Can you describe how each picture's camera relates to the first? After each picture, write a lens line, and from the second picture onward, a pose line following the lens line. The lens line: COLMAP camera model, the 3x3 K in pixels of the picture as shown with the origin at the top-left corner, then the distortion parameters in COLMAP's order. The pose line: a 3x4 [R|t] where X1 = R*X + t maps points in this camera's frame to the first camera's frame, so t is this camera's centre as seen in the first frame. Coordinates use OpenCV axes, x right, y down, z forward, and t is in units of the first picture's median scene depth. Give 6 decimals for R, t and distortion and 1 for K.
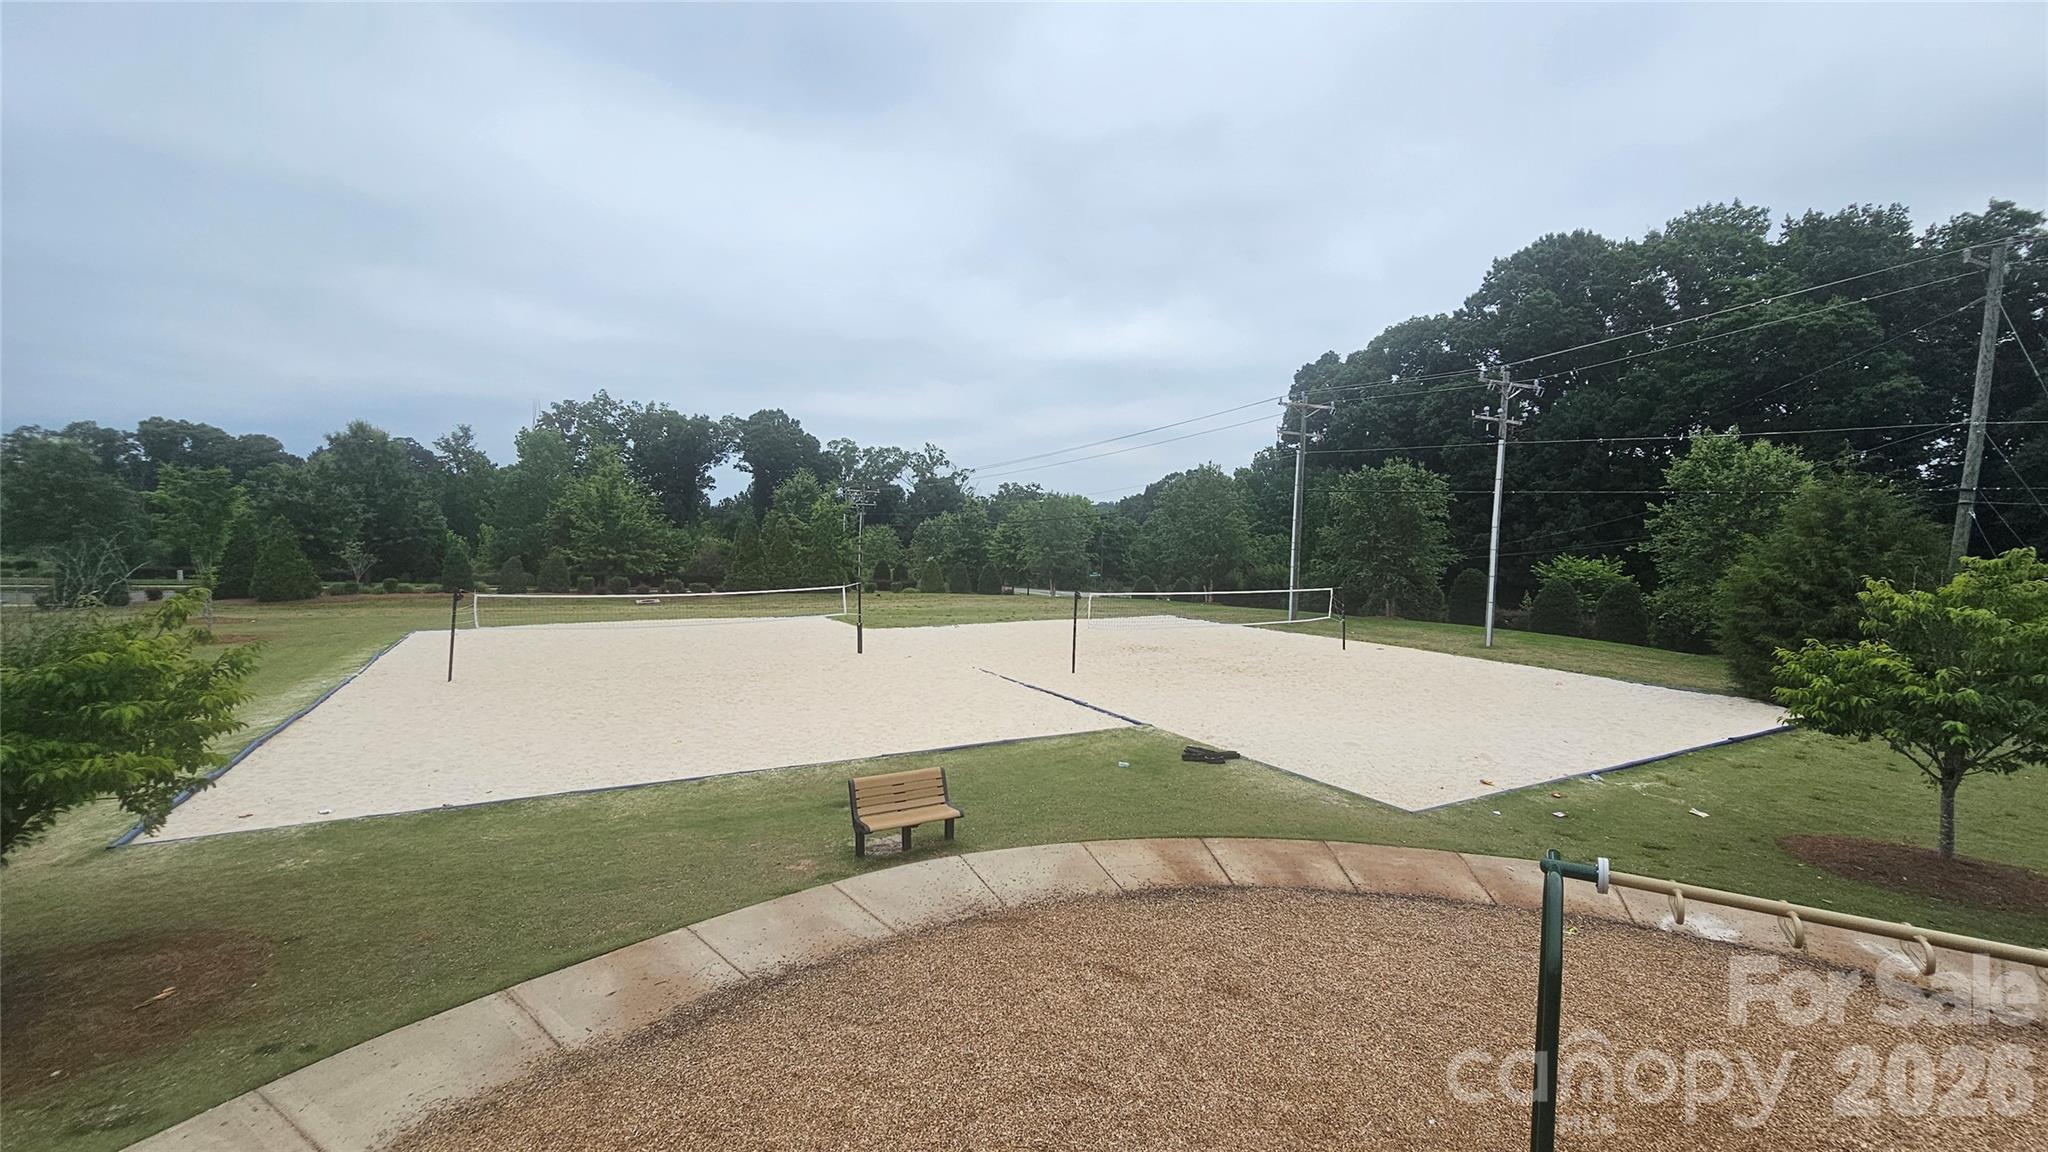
lens RADIAL K [[856.8, 0, 1024.0], [0, 856.8, 576.0], [0, 0, 1]] dist [0.004617, -0.000506]
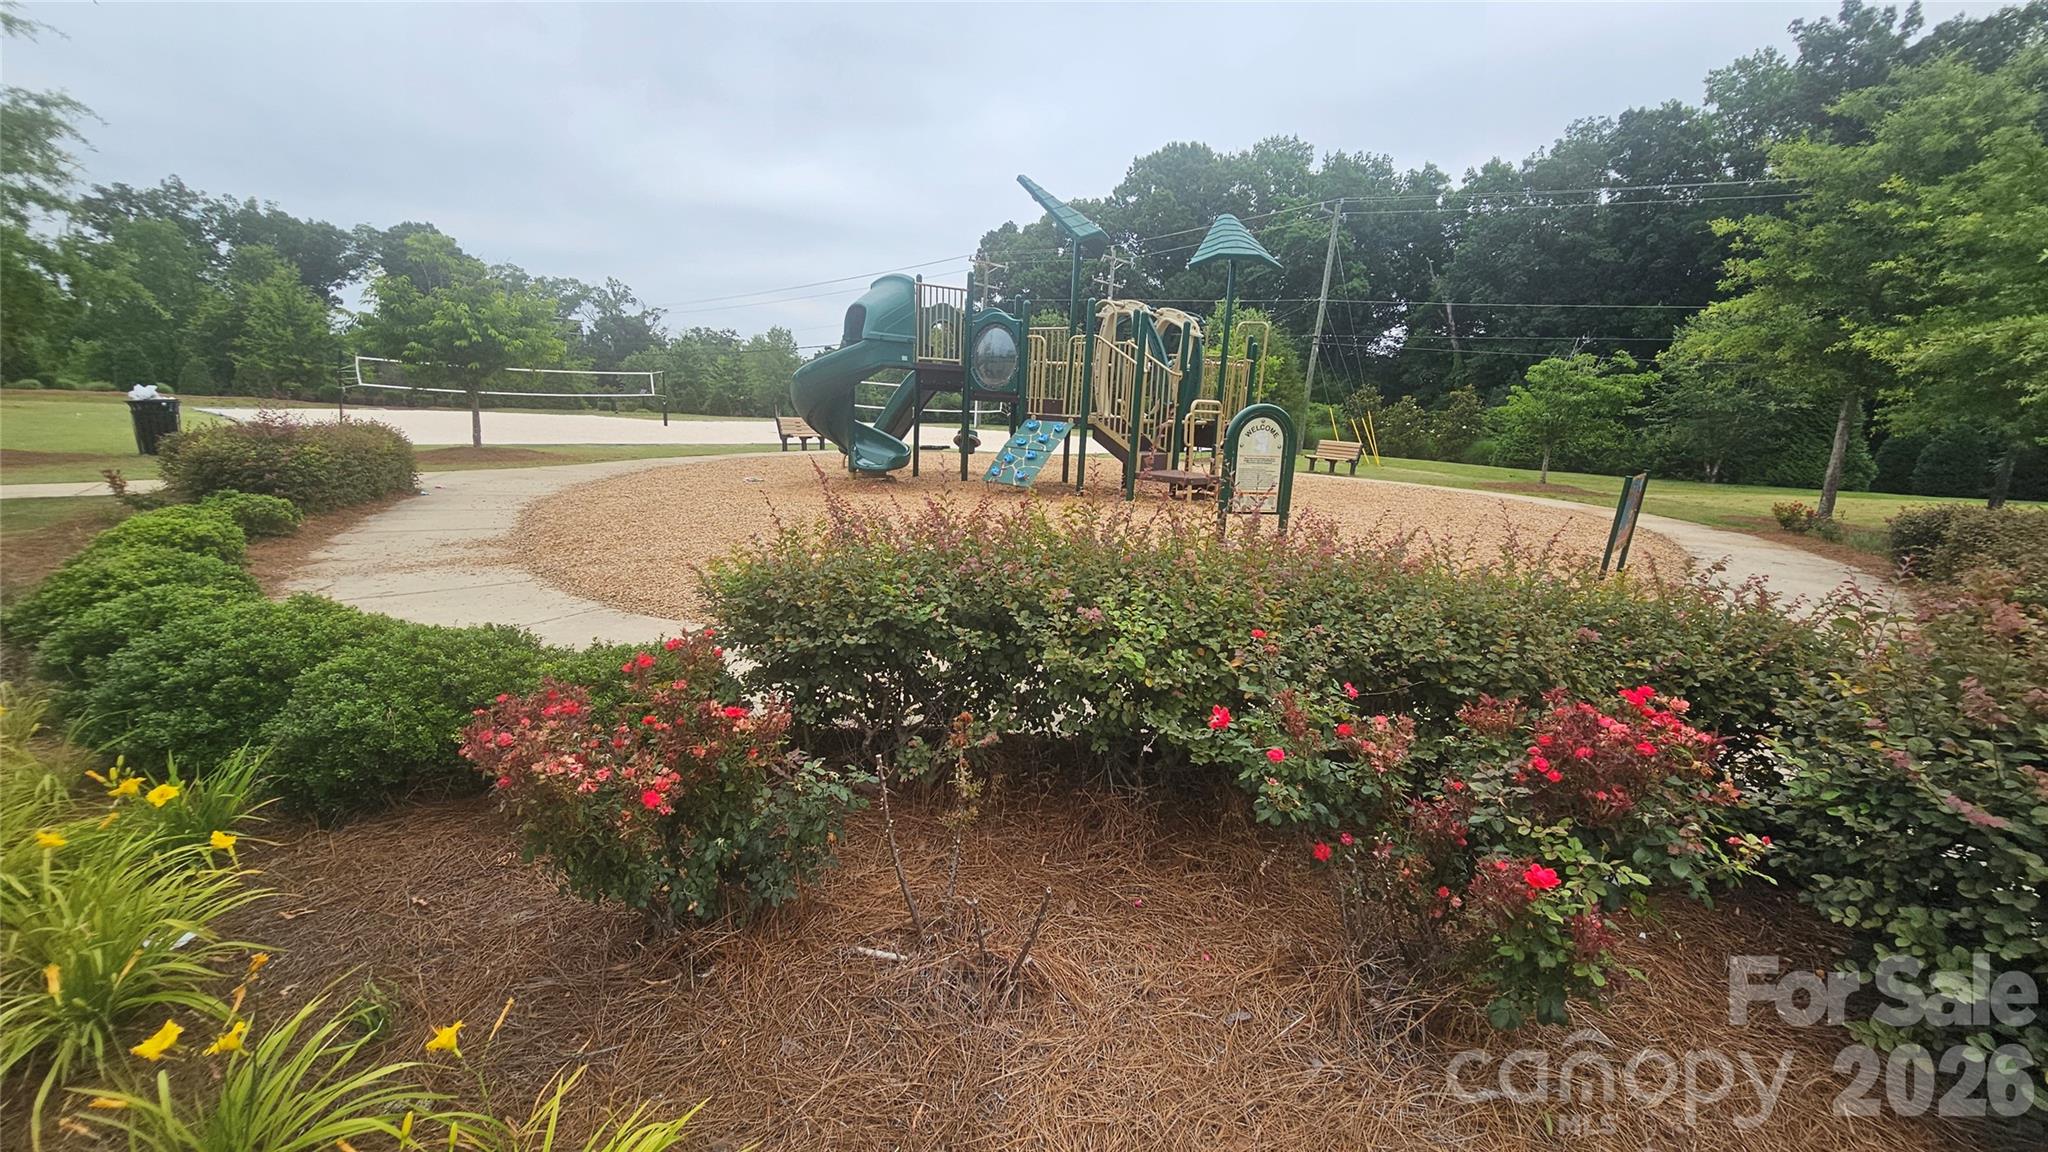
lens RADIAL K [[856.8, 0, 1024.0], [0, 856.8, 576.0], [0, 0, 1]] dist [0.004617, -0.000506]
pose [[0.937133, -0.038732, 0.346817, -0.030833], [-0.015292, 0.988309, 0.151693, 0.023898], [-0.348638, -0.147460, 0.925585, -0.099925]]
